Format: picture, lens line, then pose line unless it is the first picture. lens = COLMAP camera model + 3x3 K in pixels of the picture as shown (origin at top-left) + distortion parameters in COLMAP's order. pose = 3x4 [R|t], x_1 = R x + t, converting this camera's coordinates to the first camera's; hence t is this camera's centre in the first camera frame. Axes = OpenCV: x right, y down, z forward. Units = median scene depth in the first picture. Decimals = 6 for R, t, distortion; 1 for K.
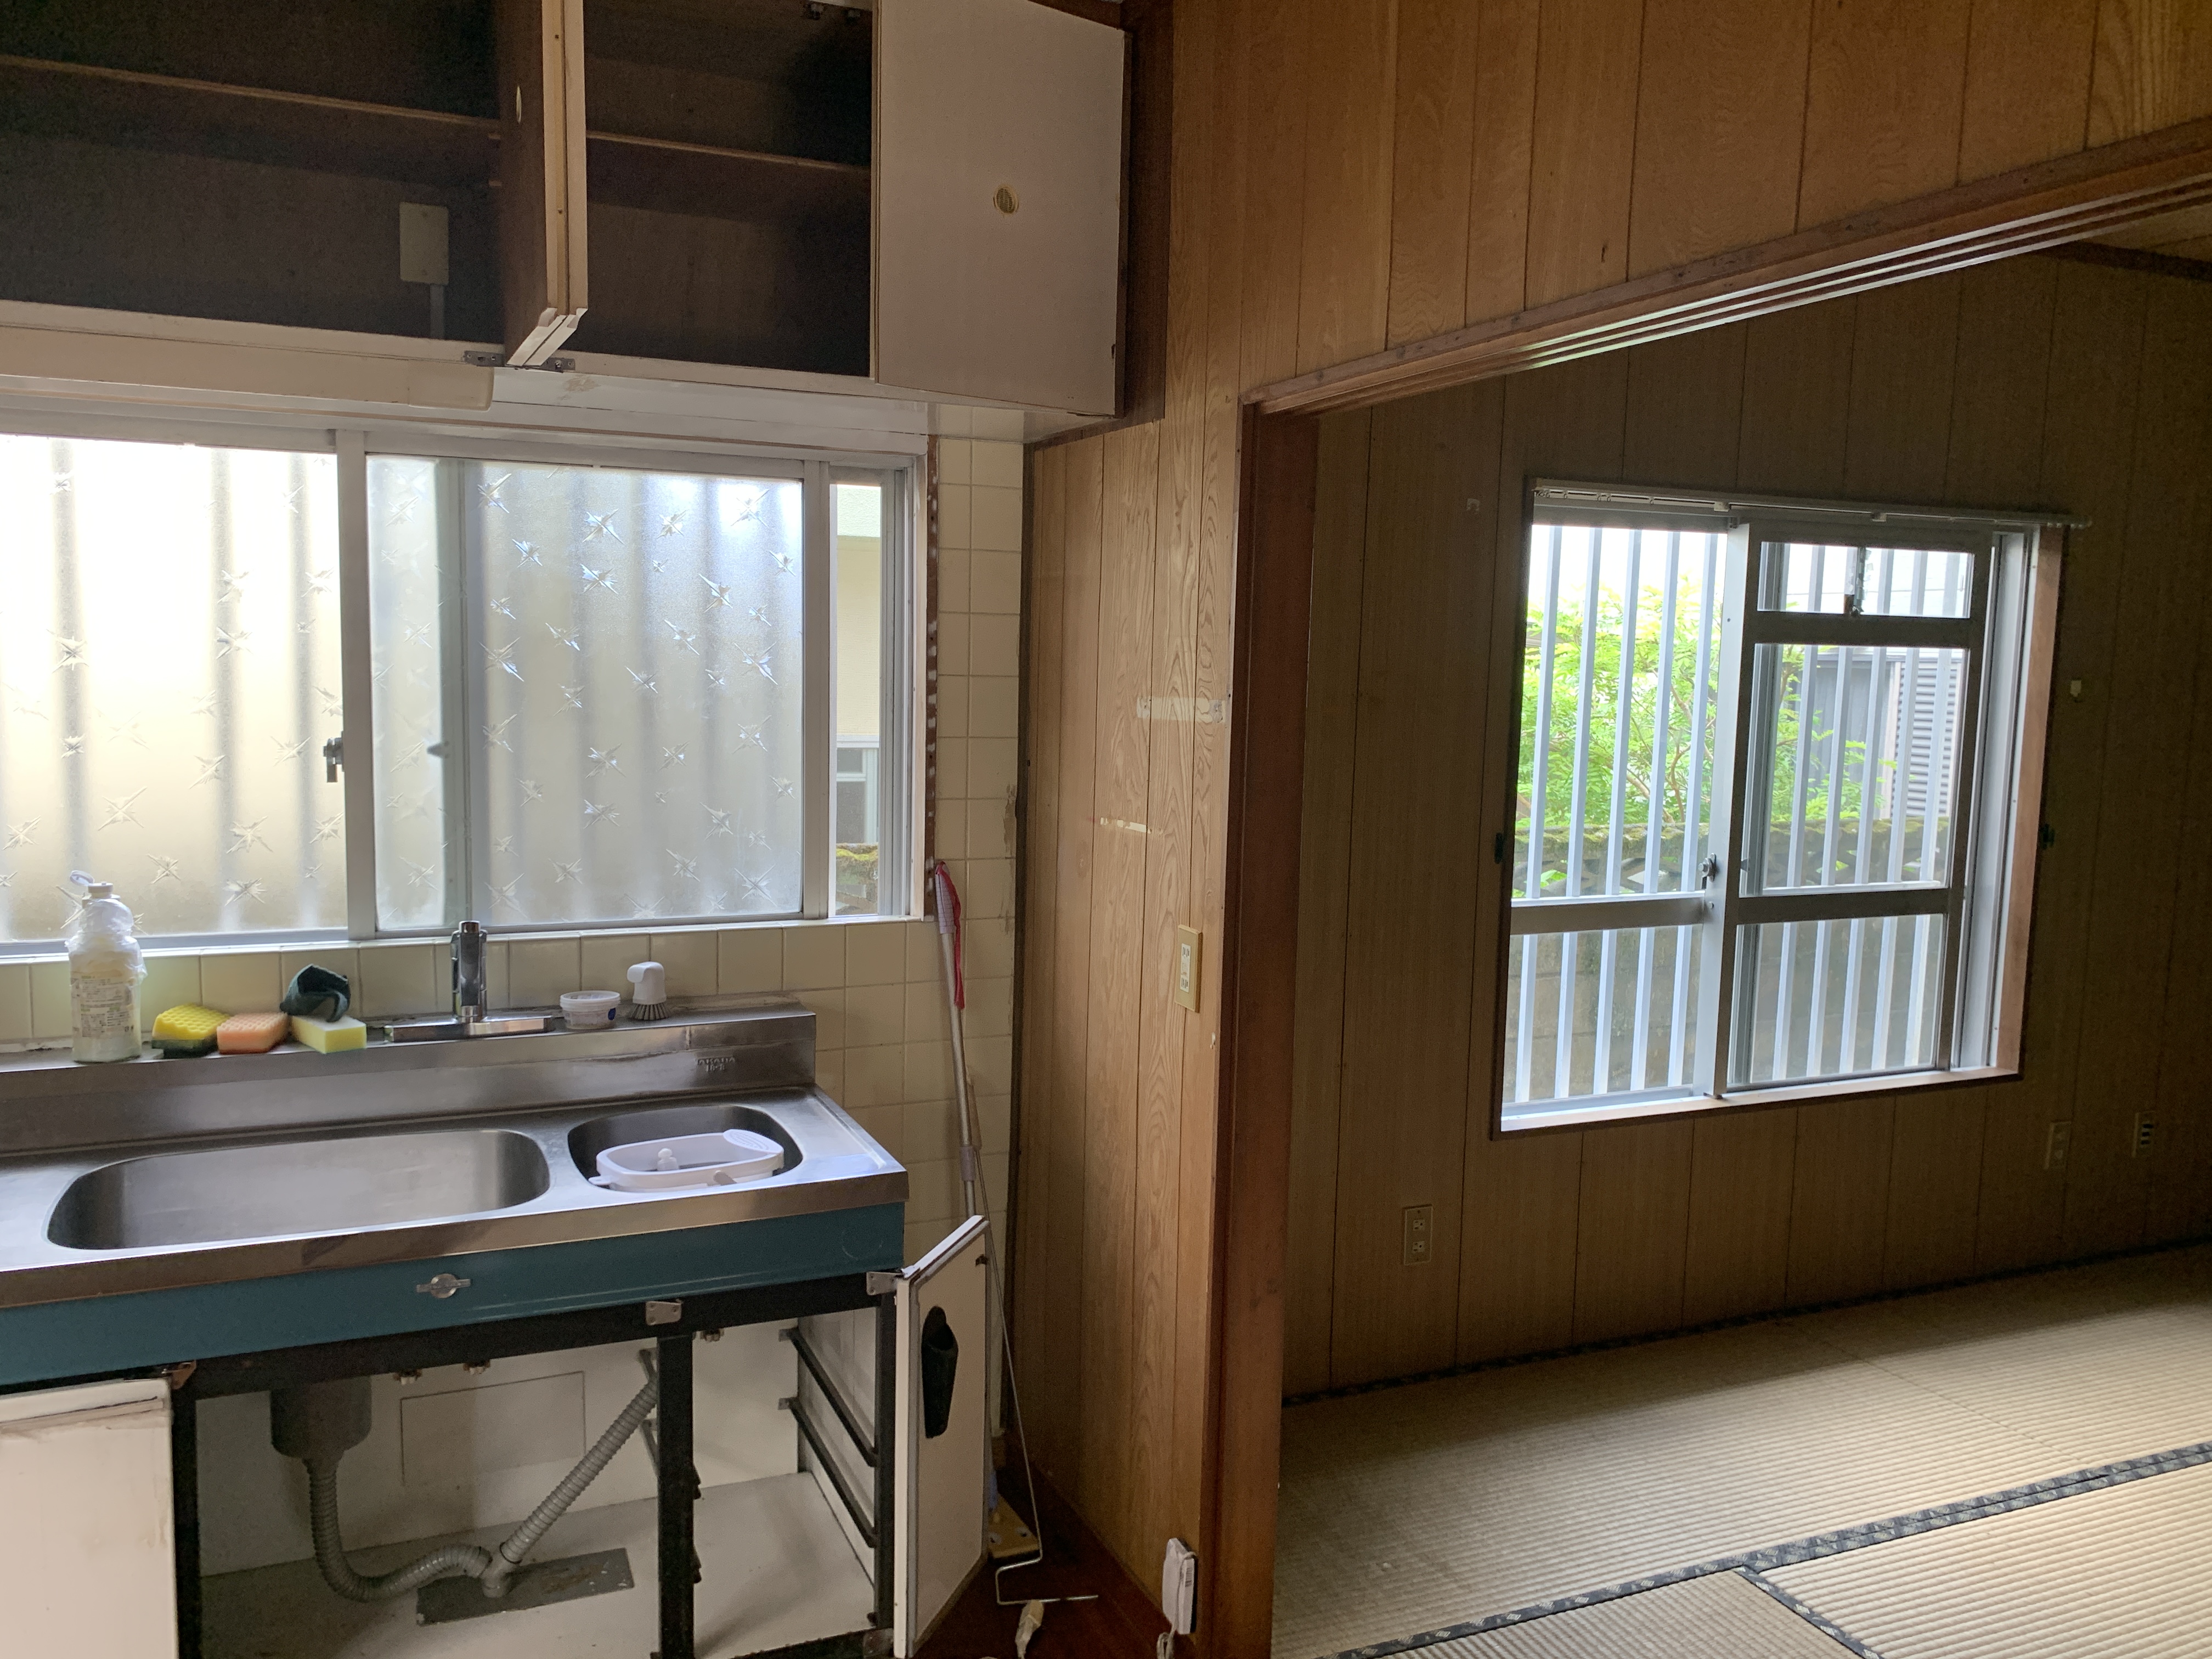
lens RADIAL K [[1682.7, 0, 1072.1], [0, 1682.7, 830.2], [0, 0, 1]] dist [0.021022, -0.018463]
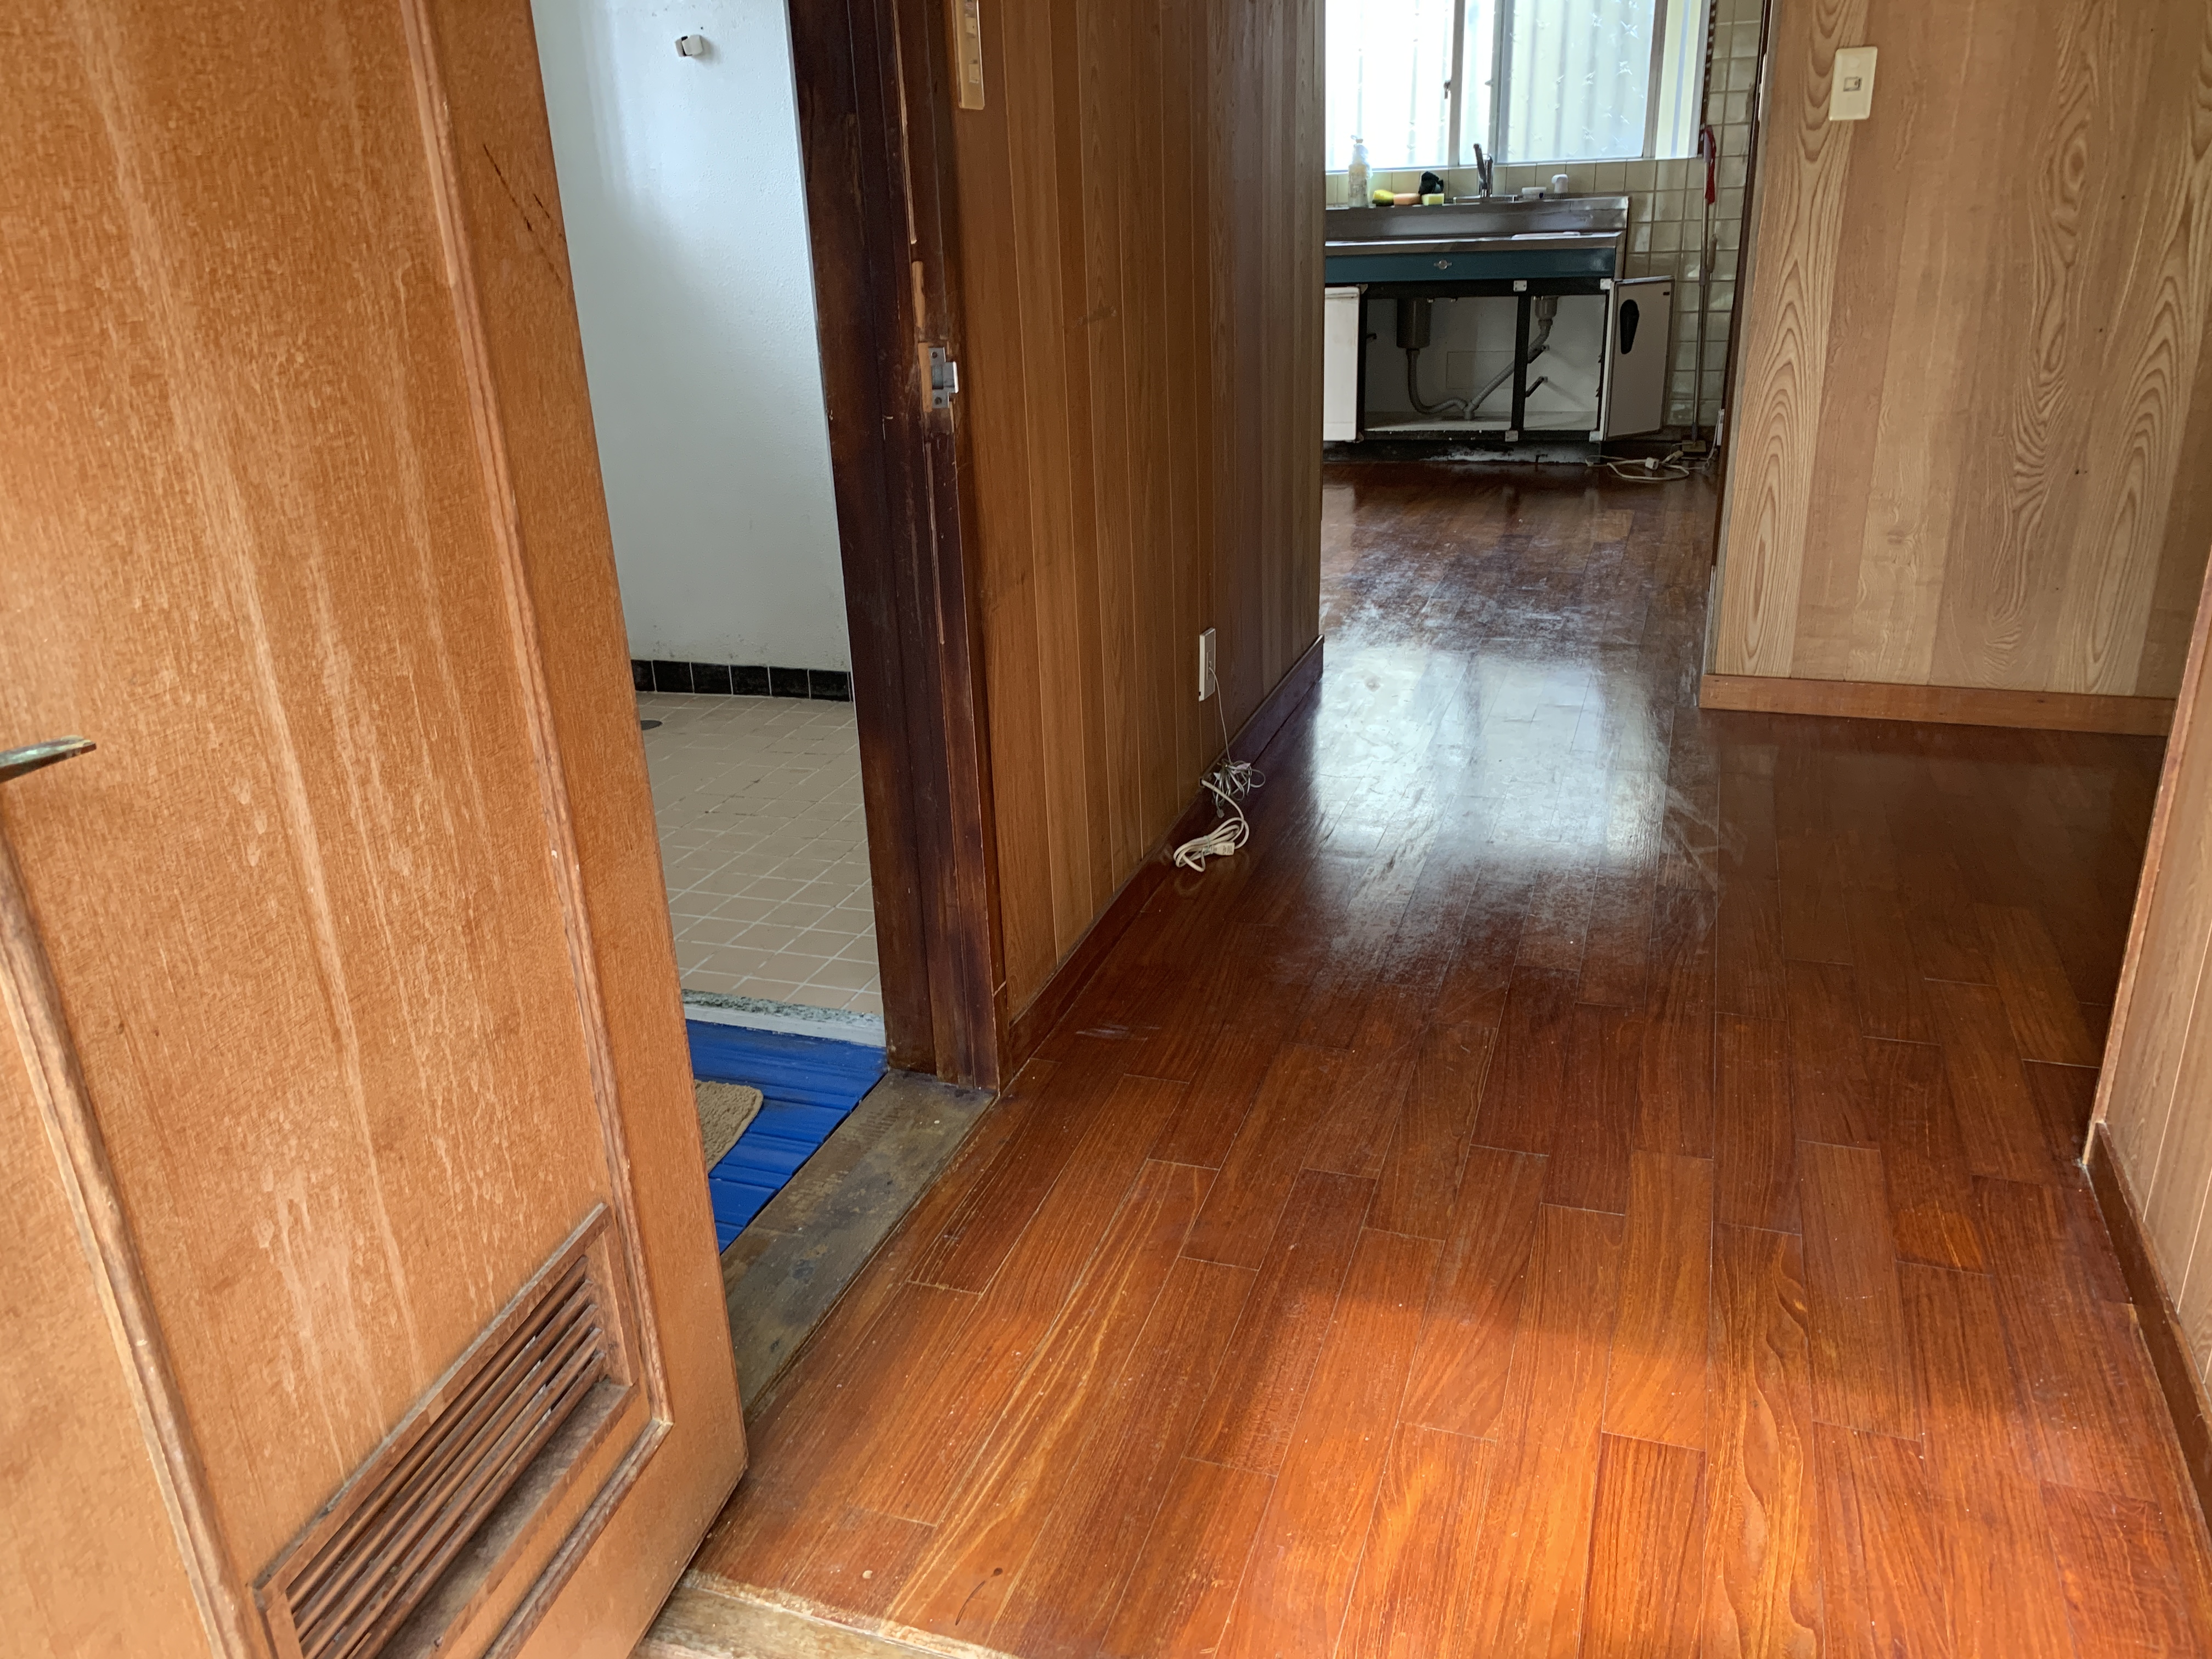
lens RADIAL K [[1682.7, 0, 1086.1], [0, 1682.7, 845.0], [0, 0, 1]] dist [0.021022, -0.018463]
pose [[0.733108, 0.206000, -0.648164, 1.039144], [-0.018531, 0.958721, 0.283743, 0.339202], [0.679859, -0.196004, 0.706664, -1.367877]]
